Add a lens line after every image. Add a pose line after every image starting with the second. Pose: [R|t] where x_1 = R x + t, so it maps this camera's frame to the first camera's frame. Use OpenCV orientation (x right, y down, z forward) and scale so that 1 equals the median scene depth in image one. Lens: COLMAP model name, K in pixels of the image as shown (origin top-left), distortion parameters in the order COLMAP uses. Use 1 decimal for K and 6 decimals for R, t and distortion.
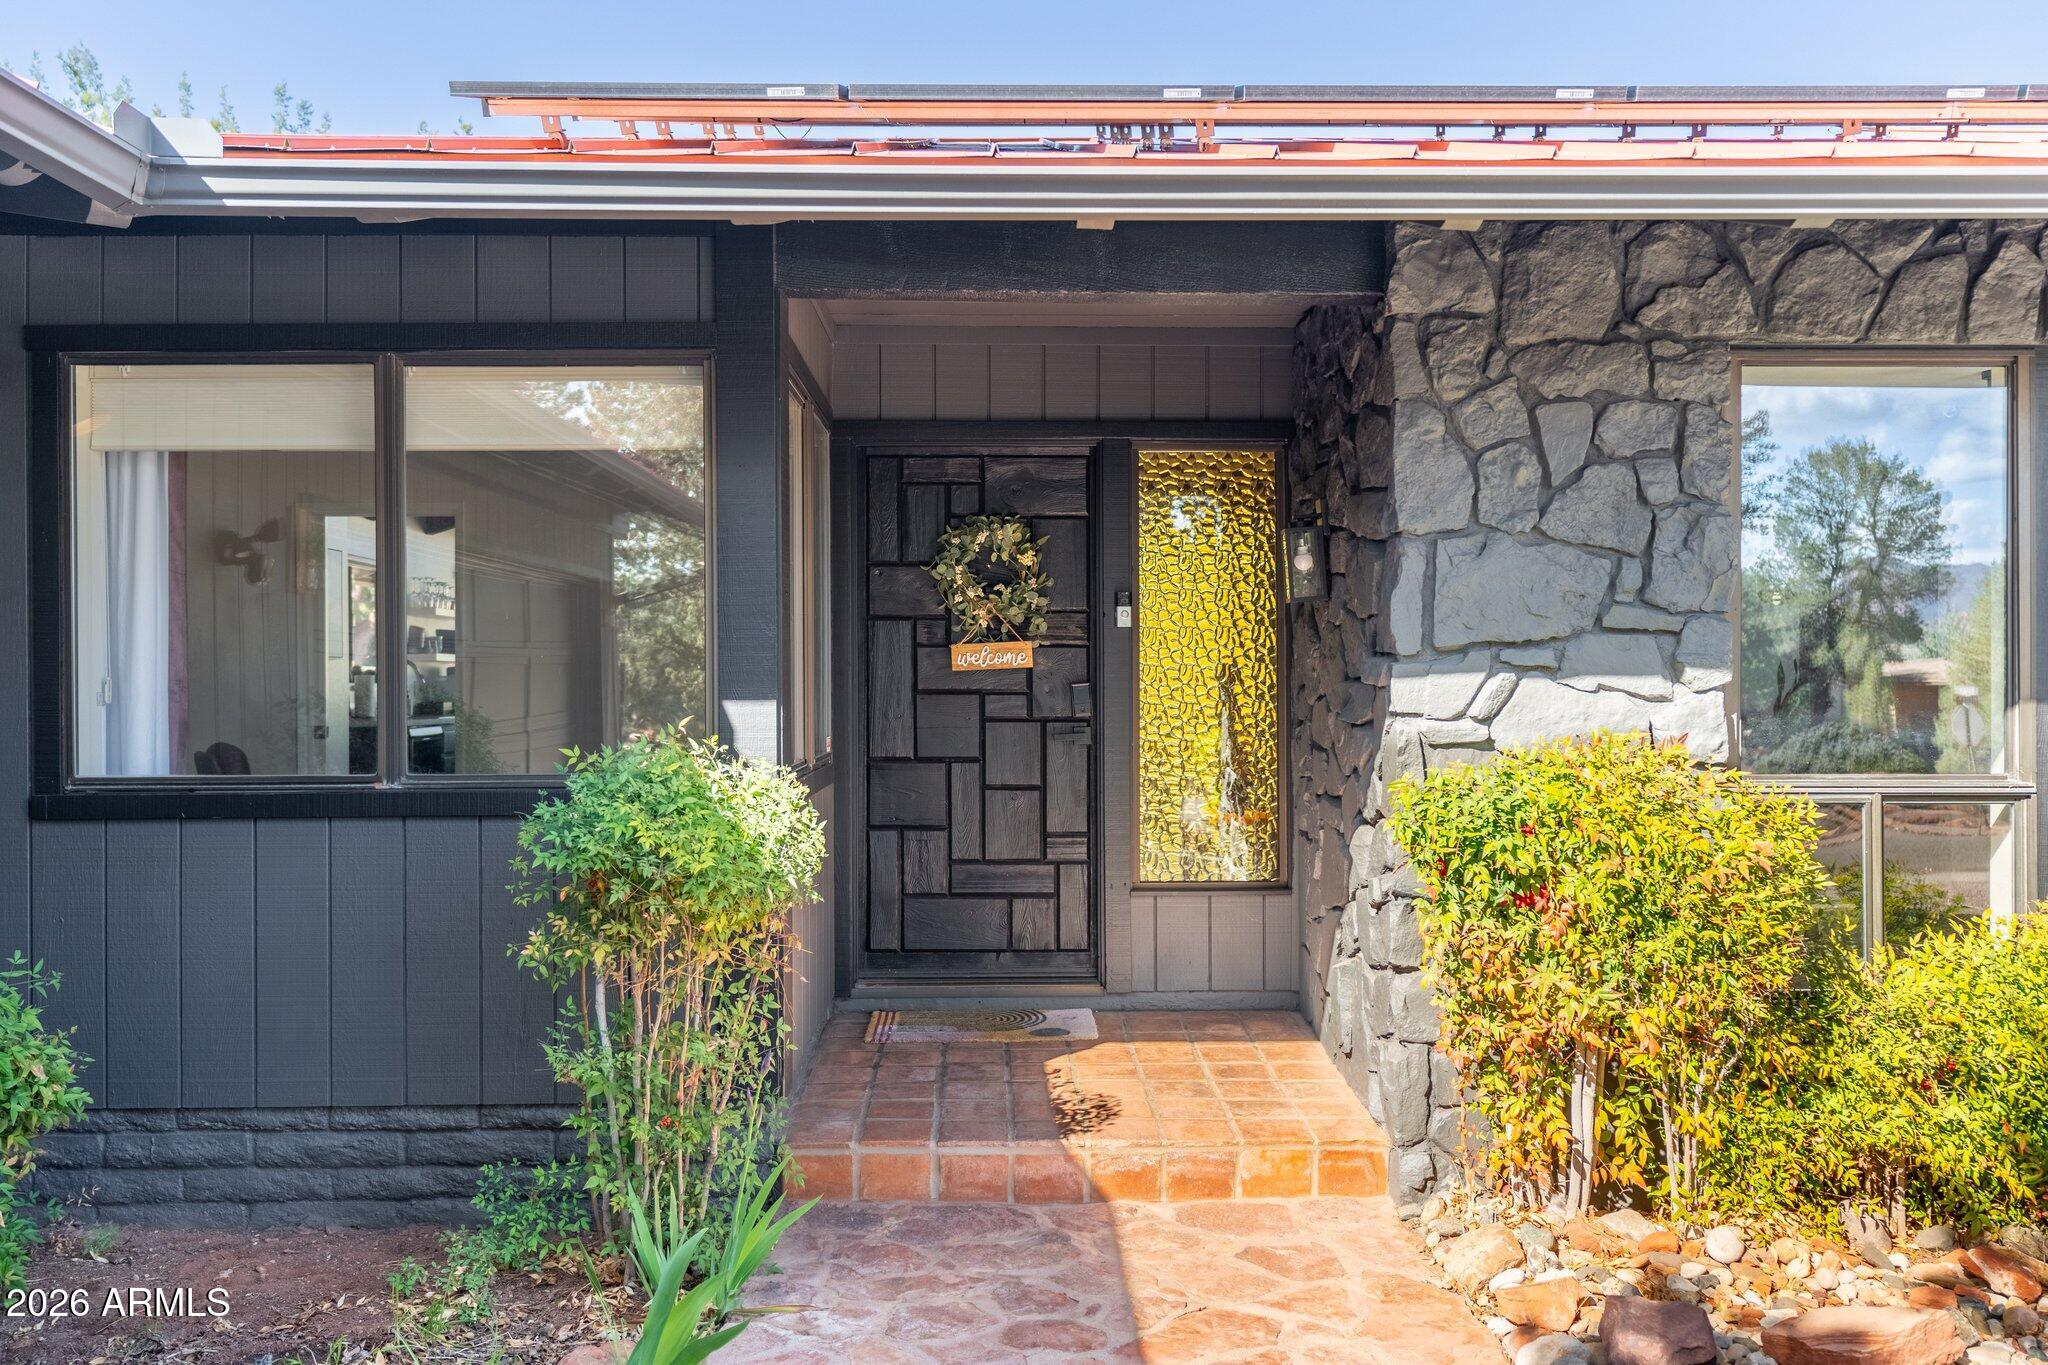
lens RADIAL K [[1681.4, 0, 1024.0], [0, 1681.4, 682.5], [0, 0, 1]] dist [0.001661, -0.000664]
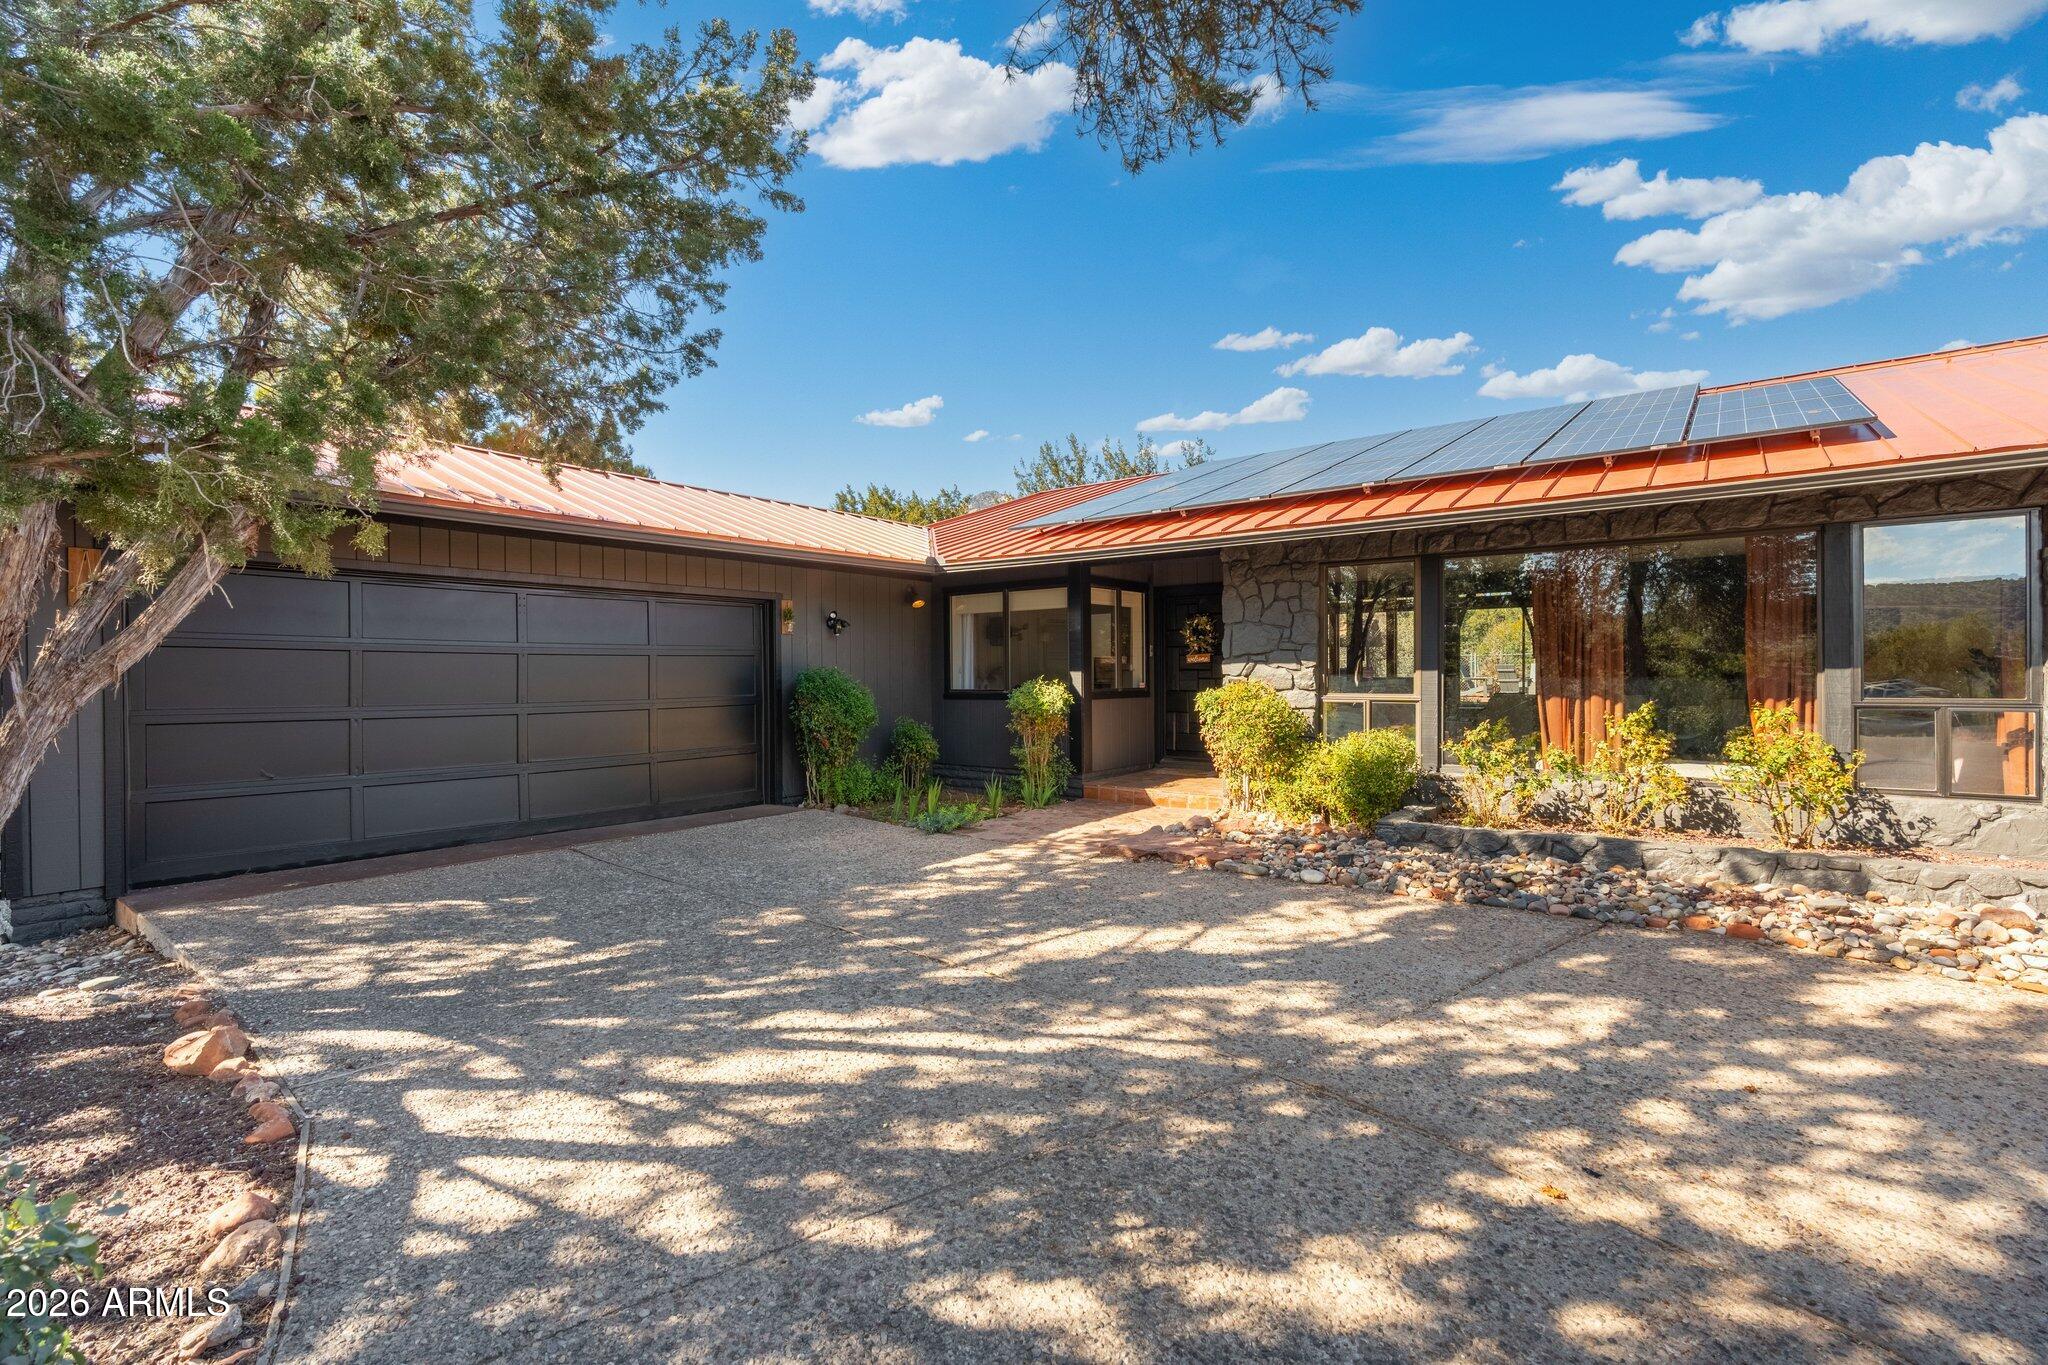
lens RADIAL K [[967.3, 0, 1022.1], [0, 967.3, 652.5], [0, 0, 1]] dist [-0.003956, -0.000563]
pose [[0.769600, -0.014784, -0.638356, 1.195304], [0.002723, 0.999799, -0.019872, 0.011716], [0.638521, 0.013555, 0.769485, -0.841845]]
